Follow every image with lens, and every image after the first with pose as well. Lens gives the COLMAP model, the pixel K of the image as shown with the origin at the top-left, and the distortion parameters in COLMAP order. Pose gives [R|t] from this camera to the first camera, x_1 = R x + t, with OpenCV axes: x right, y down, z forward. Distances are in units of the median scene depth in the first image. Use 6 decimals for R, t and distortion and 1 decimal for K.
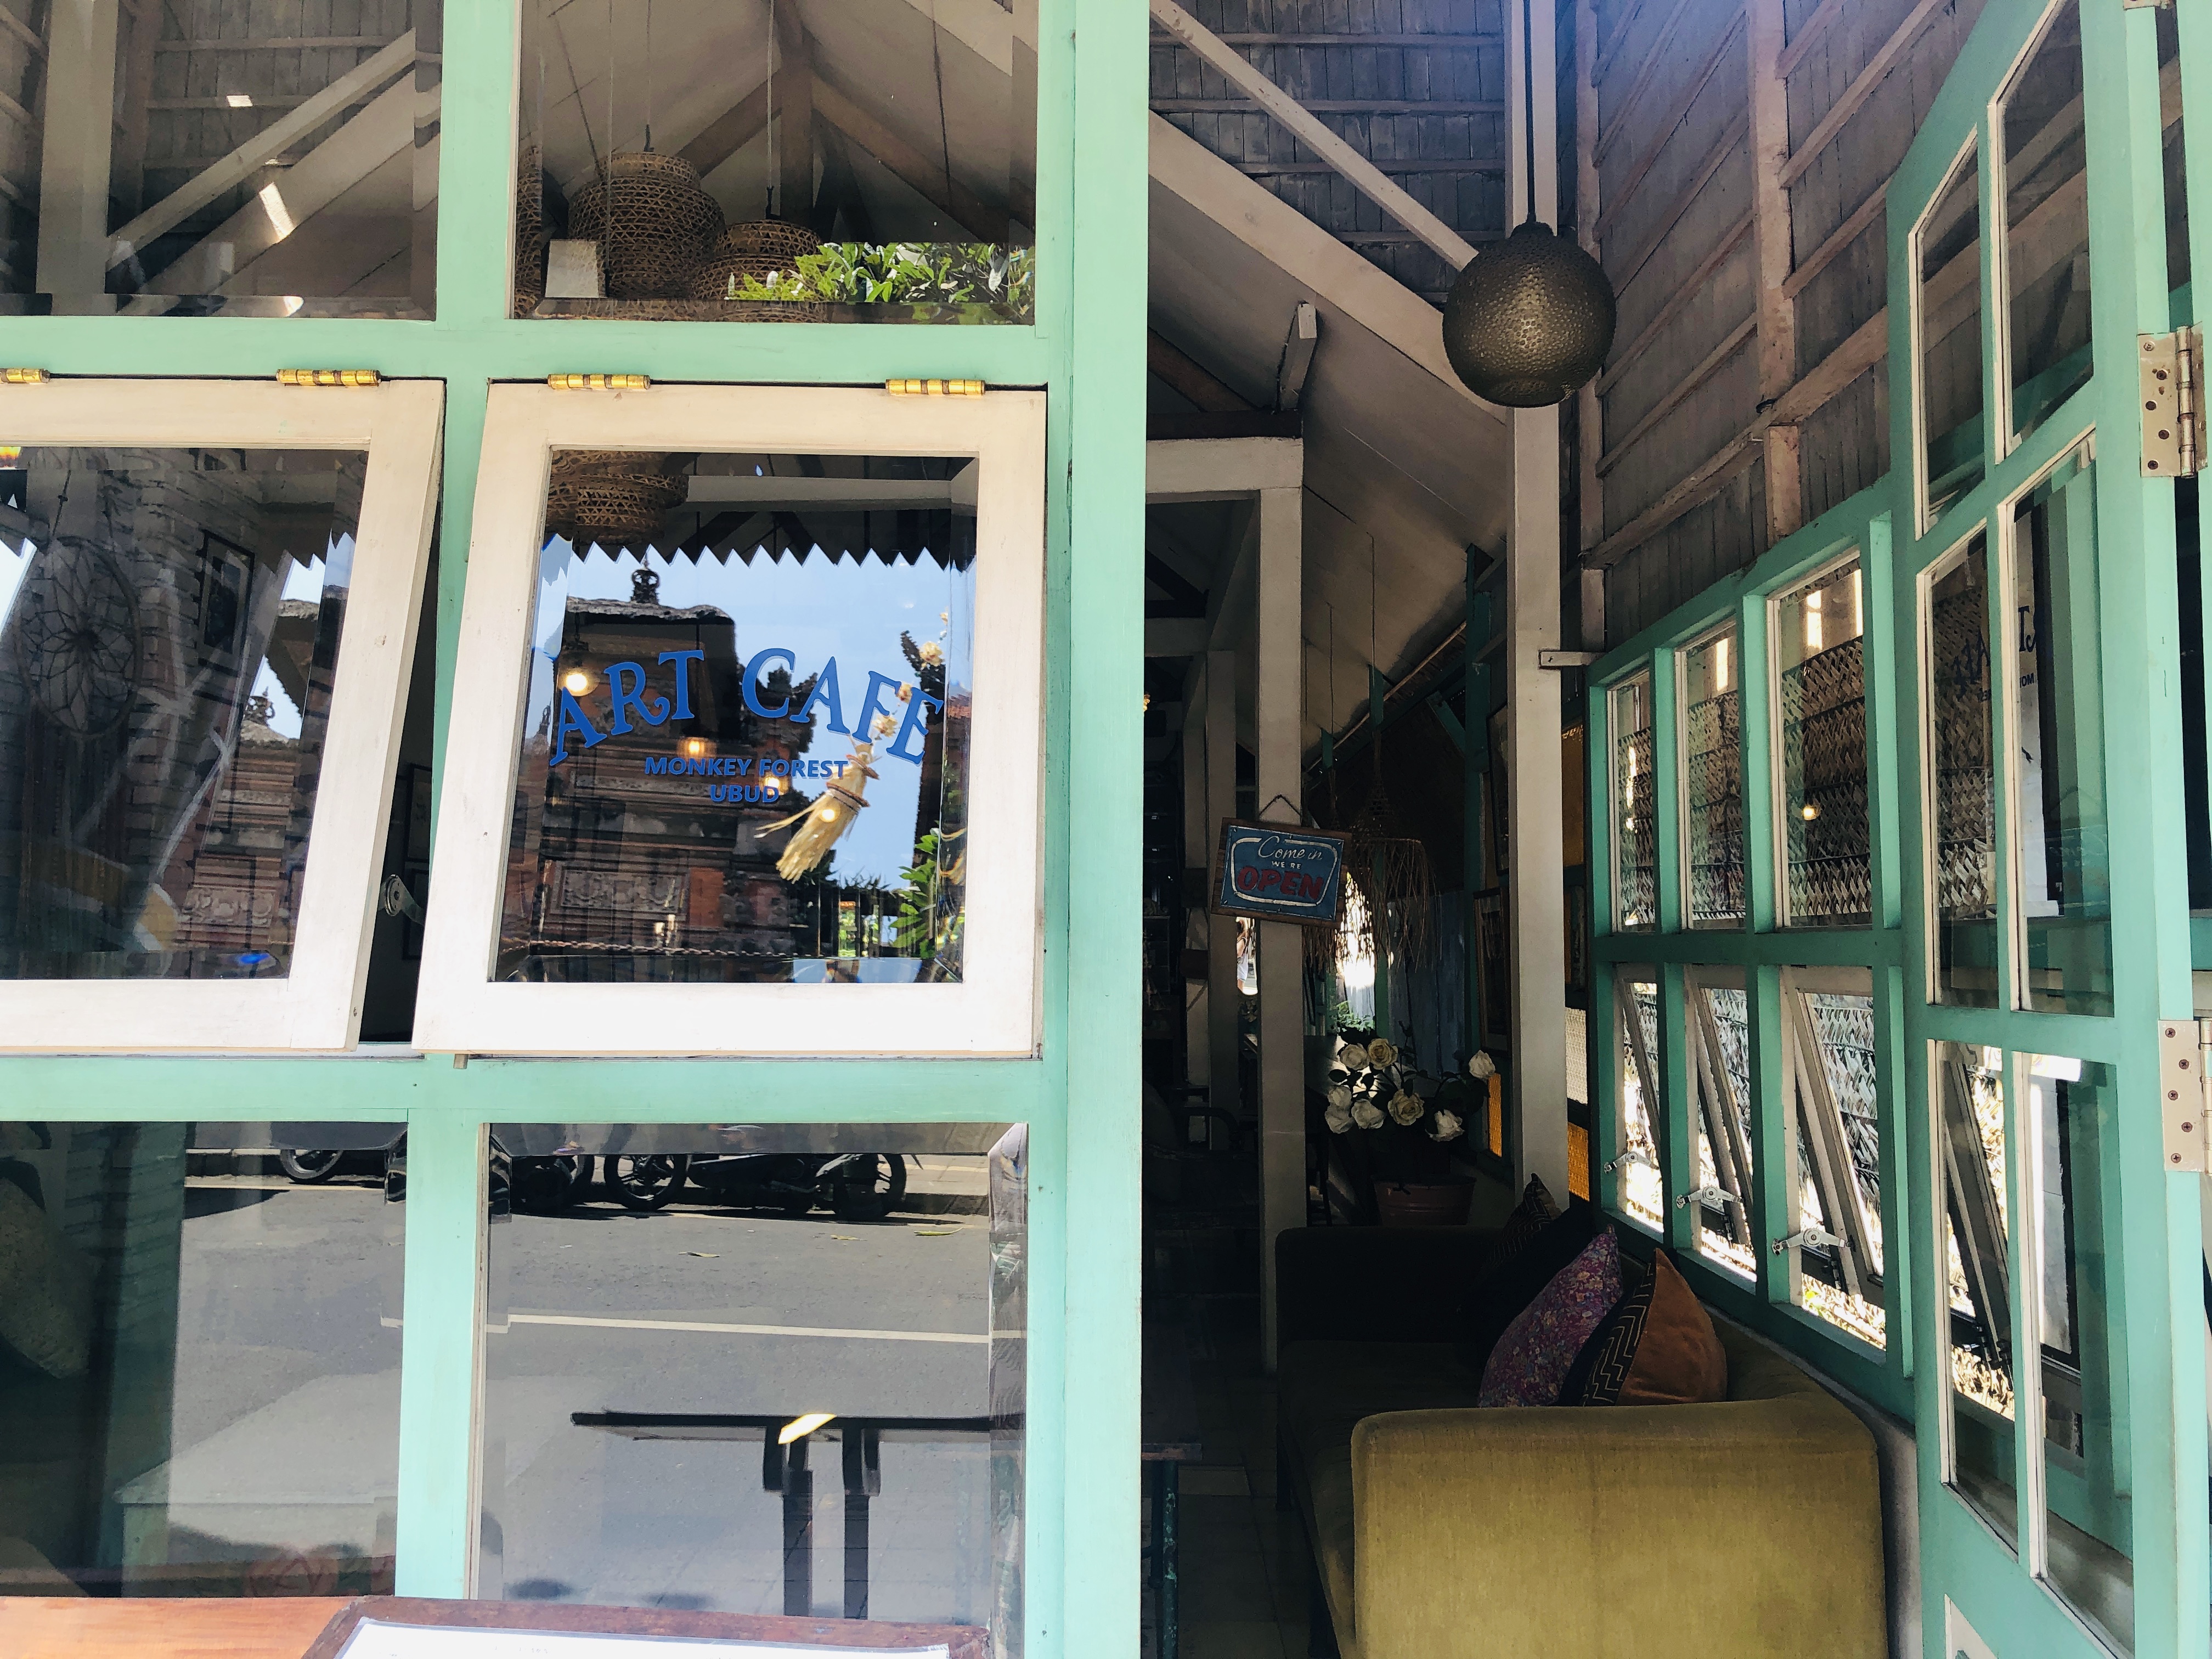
lens RADIAL K [[1735.1, 0, 1103.9], [0, 1735.1, 828.9], [0, 0, 1]] dist [-0.001568, -0.009025]
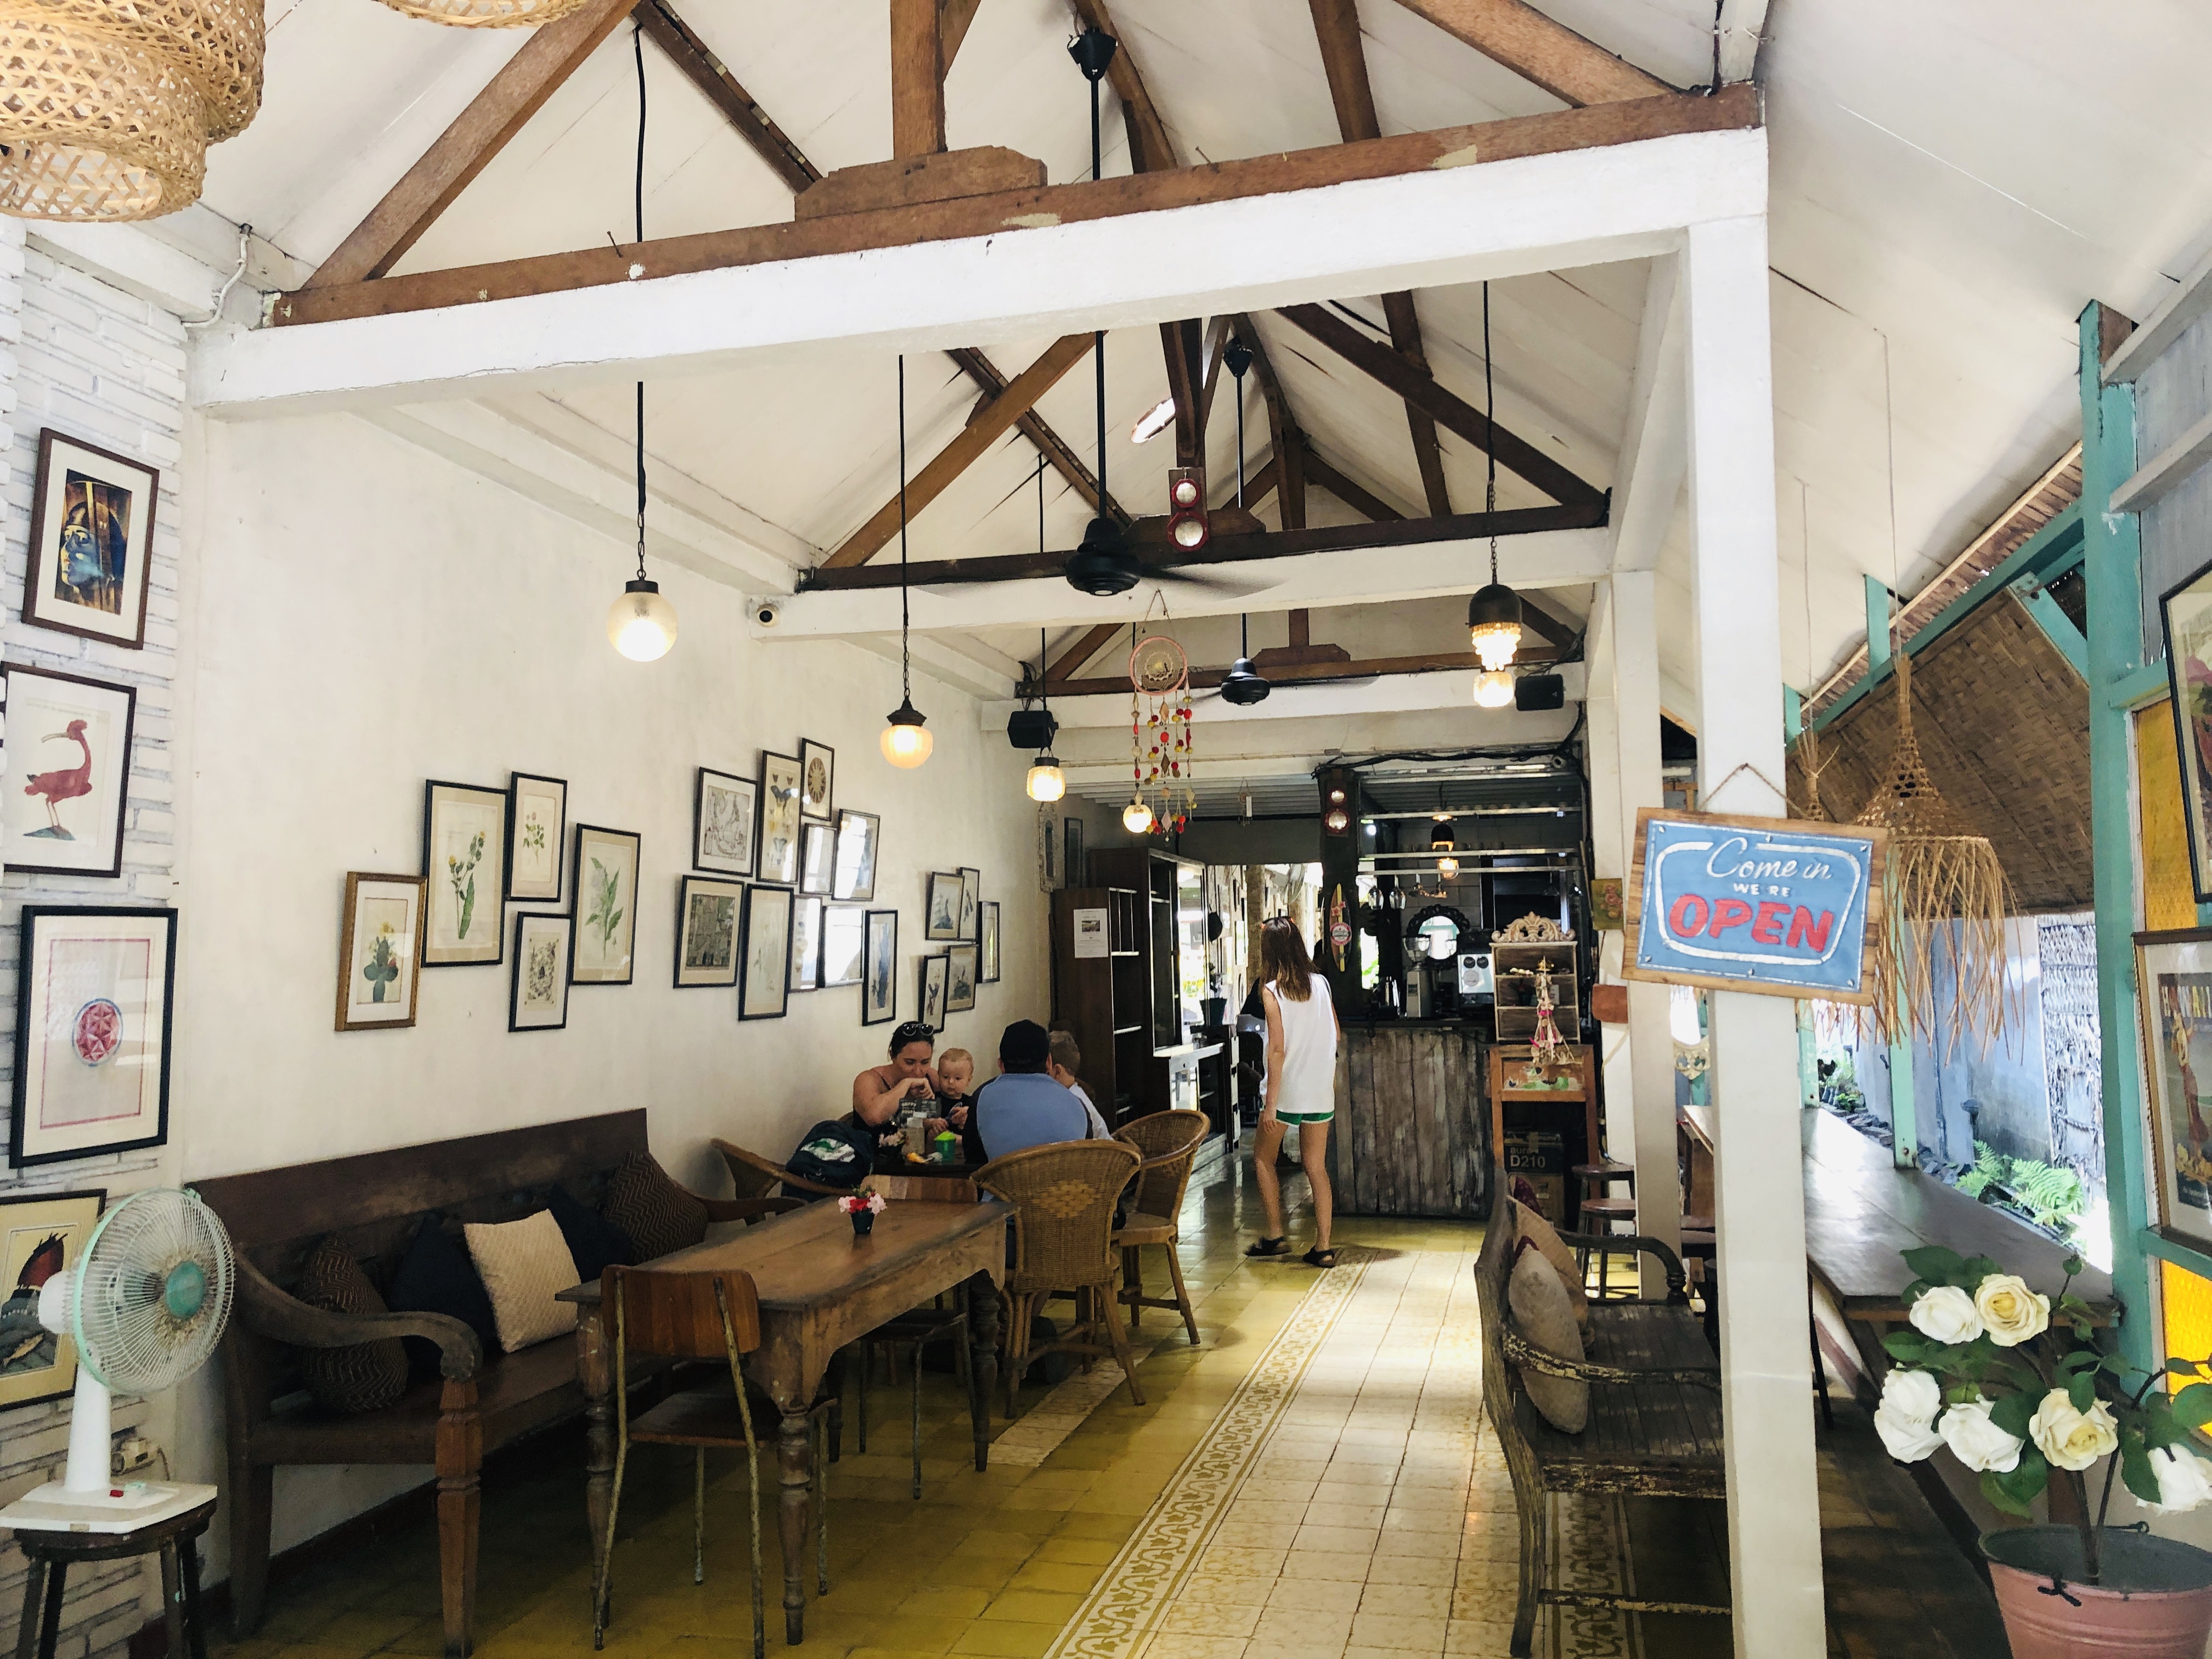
lens RADIAL K [[1735.1, 0, 1110.4], [0, 1735.1, 828.6], [0, 0, 1]] dist [-0.001568, -0.009025]
pose [[0.972510, -0.029531, -0.230980, 0.029545], [0.028667, 0.999564, -0.007098, -0.000632], [0.231089, 0.000281, 0.972933, 0.383614]]
